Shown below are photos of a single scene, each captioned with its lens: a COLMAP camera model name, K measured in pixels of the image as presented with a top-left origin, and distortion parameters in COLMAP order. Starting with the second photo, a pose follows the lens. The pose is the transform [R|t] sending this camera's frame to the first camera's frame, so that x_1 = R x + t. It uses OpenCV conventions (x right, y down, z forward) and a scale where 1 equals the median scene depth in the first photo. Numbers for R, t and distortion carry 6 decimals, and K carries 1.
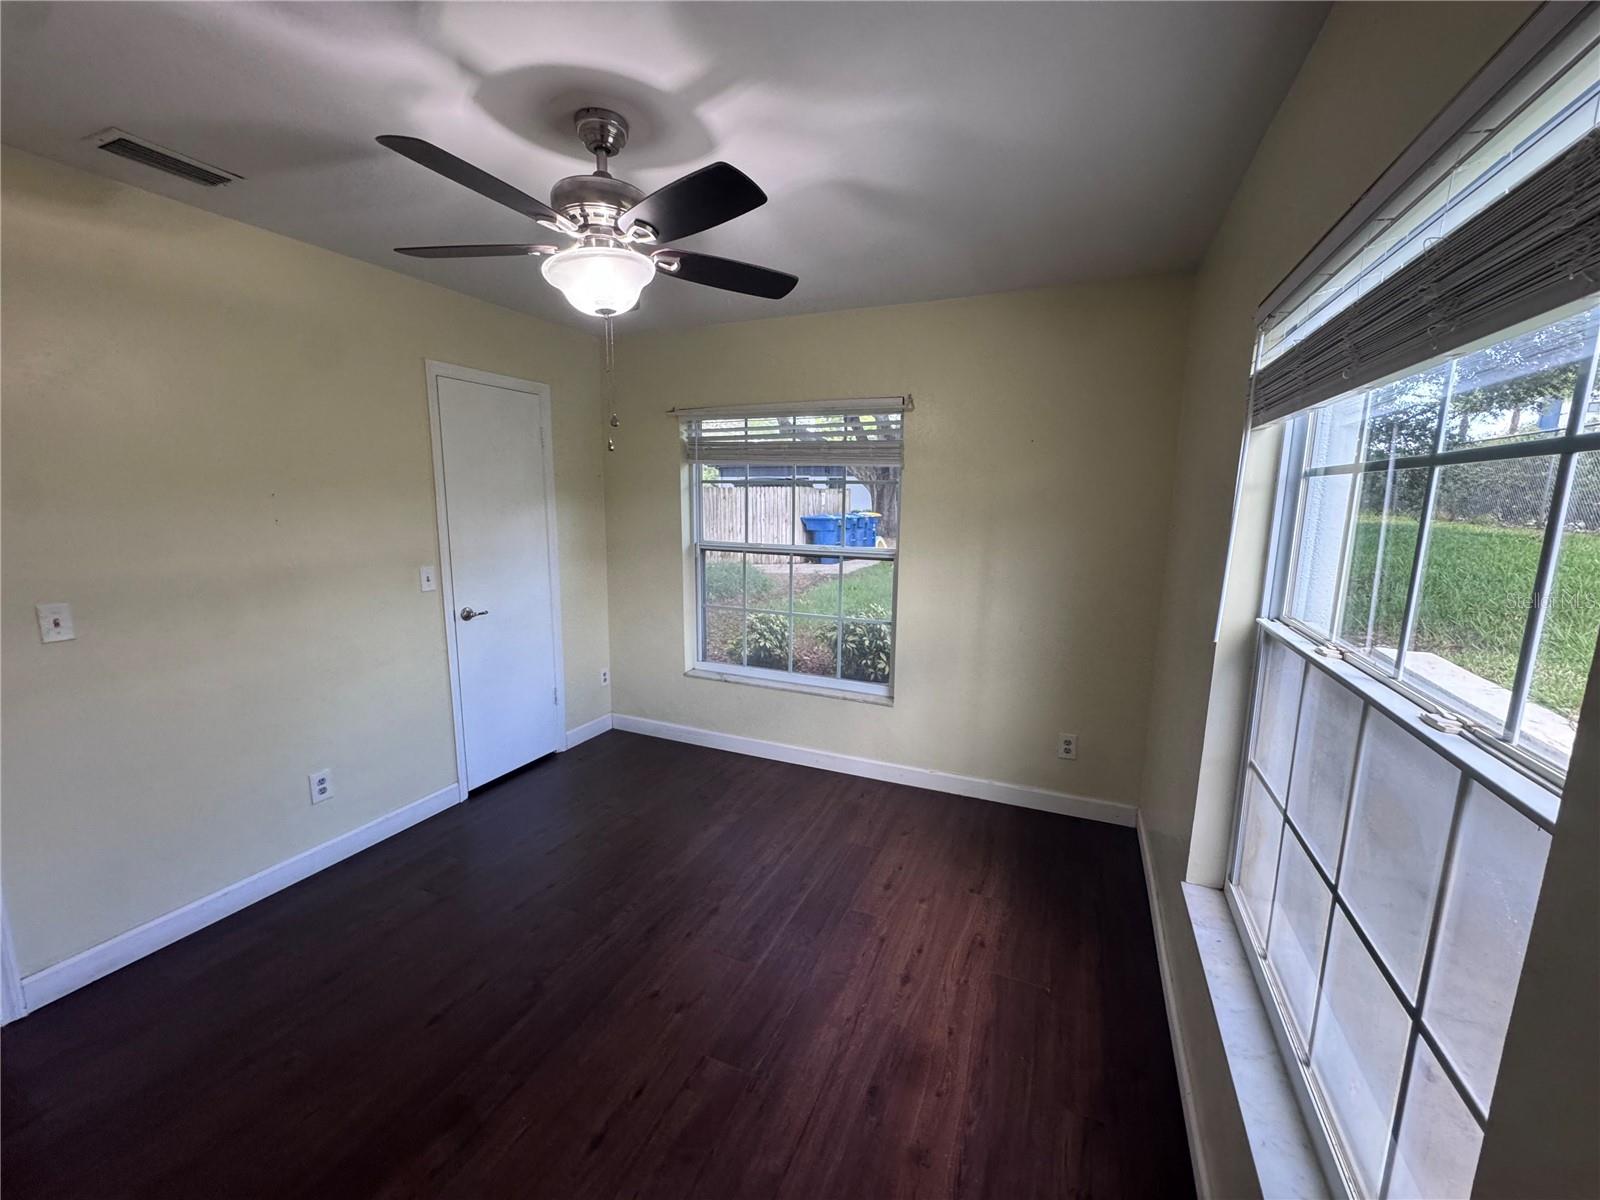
lens RADIAL K [[631.0, 0, 795.2], [0, 631.0, 594.5], [0, 0, 1]] dist [-0.001052, -0.000046]
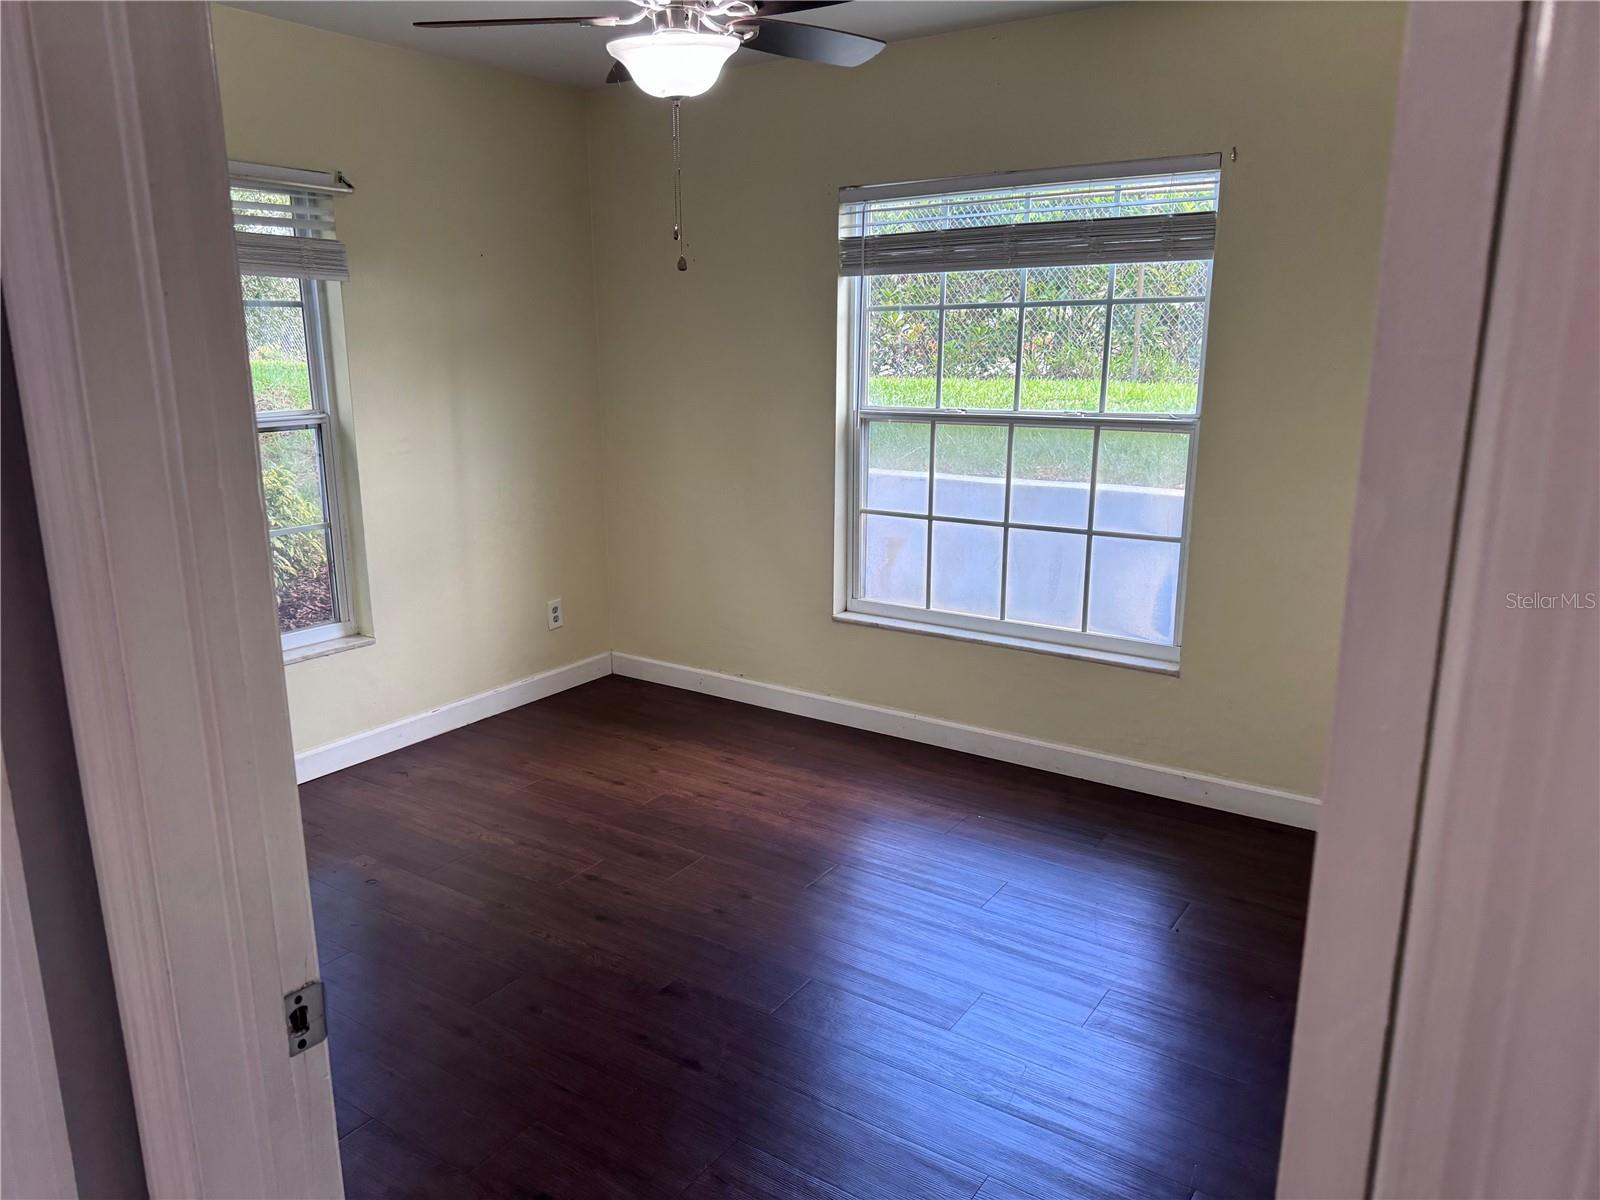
lens RADIAL K [[1083.0, 0, 800.0], [0, 1083.0, 600.0], [0, 0, 1]] dist [-0.001476, -0.115311]
pose [[0.177404, -0.227587, 0.957461, -0.981651], [0.161454, 0.966442, 0.199807, -0.026937], [-0.970804, 0.119139, 0.208195, 0.357813]]
